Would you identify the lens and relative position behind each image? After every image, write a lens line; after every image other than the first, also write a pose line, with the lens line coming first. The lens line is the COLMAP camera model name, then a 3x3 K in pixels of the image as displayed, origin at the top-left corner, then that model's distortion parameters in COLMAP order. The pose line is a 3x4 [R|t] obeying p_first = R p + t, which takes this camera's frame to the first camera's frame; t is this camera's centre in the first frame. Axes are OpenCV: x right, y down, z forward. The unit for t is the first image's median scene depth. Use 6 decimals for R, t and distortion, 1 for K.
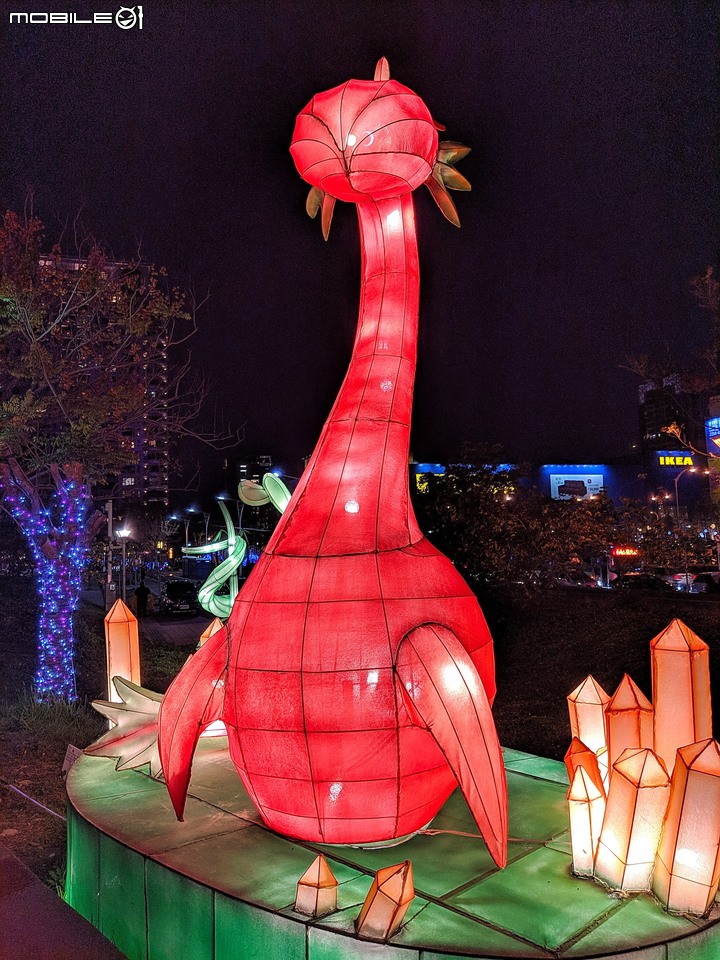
lens RADIAL K [[733.3, 0, 360.6], [0, 733.3, 480.4], [0, 0, 1]] dist [0.025781, -0.037391]
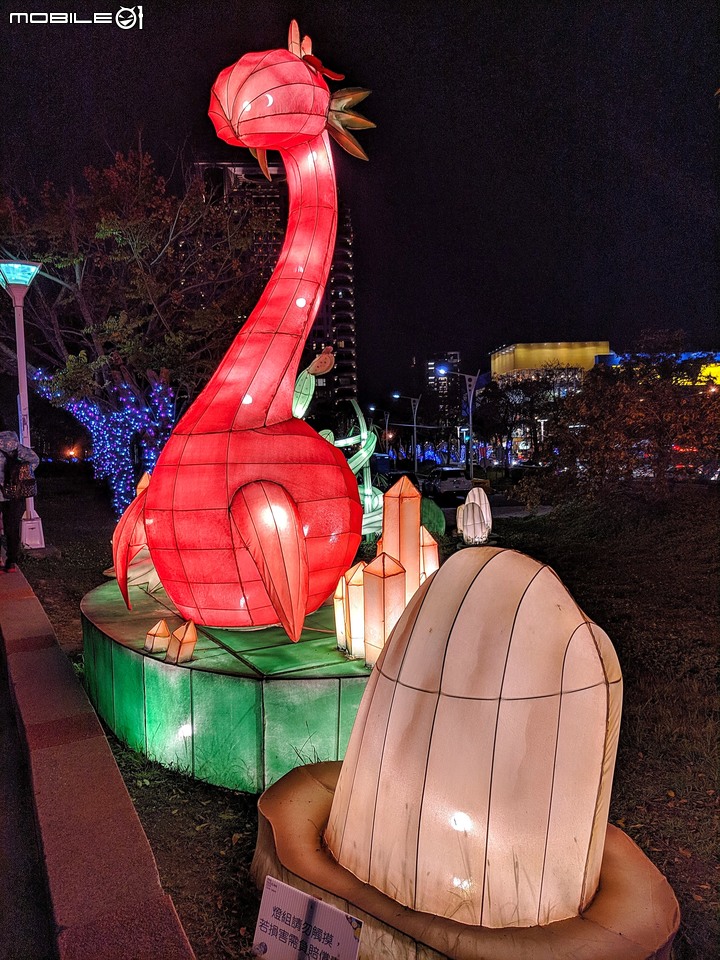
lens RADIAL K [[733.3, 0, 358.6], [0, 733.3, 478.5], [0, 0, 1]] dist [0.025781, -0.037391]
pose [[0.966519, 0.009418, -0.256423, 0.447011], [0.025665, 0.990767, 0.133128, 0.004974], [0.255309, -0.135252, 0.957353, -0.216738]]
